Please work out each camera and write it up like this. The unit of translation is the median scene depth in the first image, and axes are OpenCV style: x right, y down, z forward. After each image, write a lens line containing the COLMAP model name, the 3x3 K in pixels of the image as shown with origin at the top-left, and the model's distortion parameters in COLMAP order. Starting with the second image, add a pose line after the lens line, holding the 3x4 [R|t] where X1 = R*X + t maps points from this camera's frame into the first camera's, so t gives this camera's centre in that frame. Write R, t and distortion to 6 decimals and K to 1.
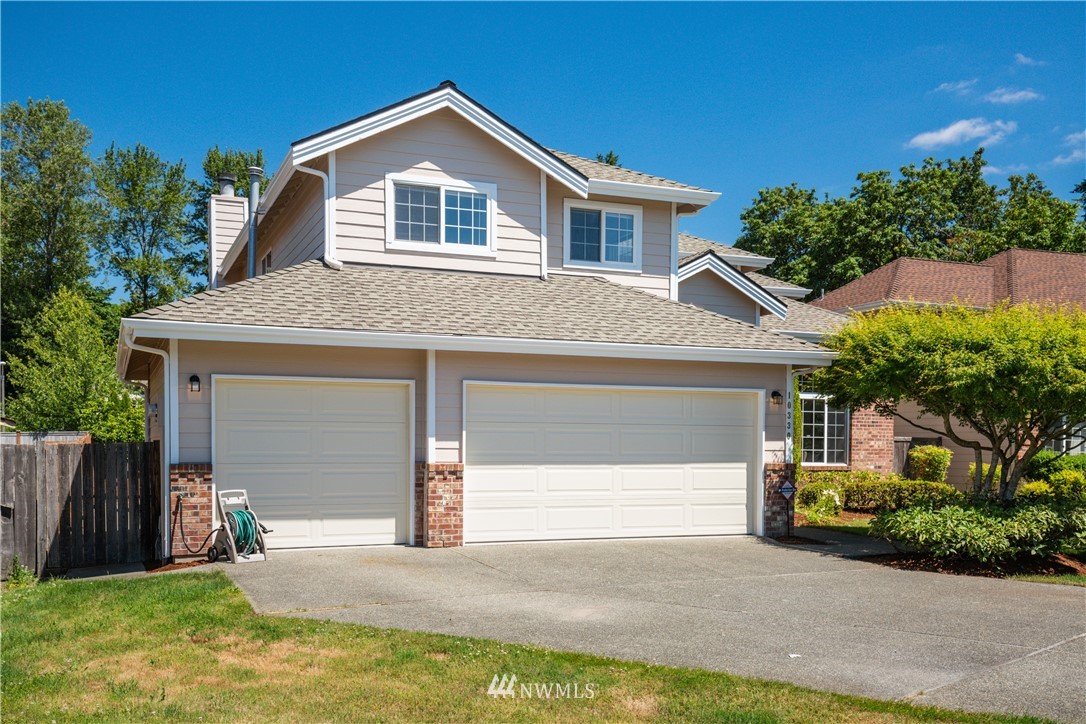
lens RADIAL K [[1064.5, 0, 543.0], [0, 1064.5, 362.0], [0, 0, 1]] dist [0.081948, 0.005480]
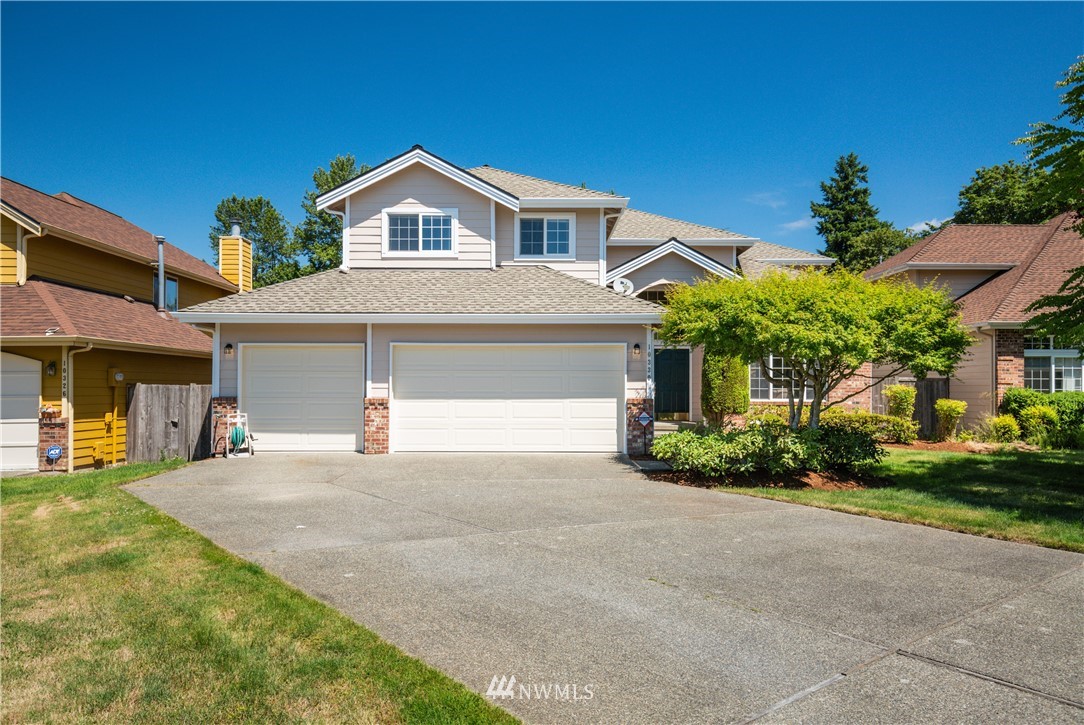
lens RADIAL K [[791.8, 0, 540.2], [0, 791.8, 278.1], [0, 0, 1]] dist [0.008430, 0.003185]
pose [[0.919307, -0.057073, -0.389382, 0.499107], [0.033779, 0.997220, -0.066416, 0.006790], [0.392090, 0.047904, 0.918679, 0.043281]]
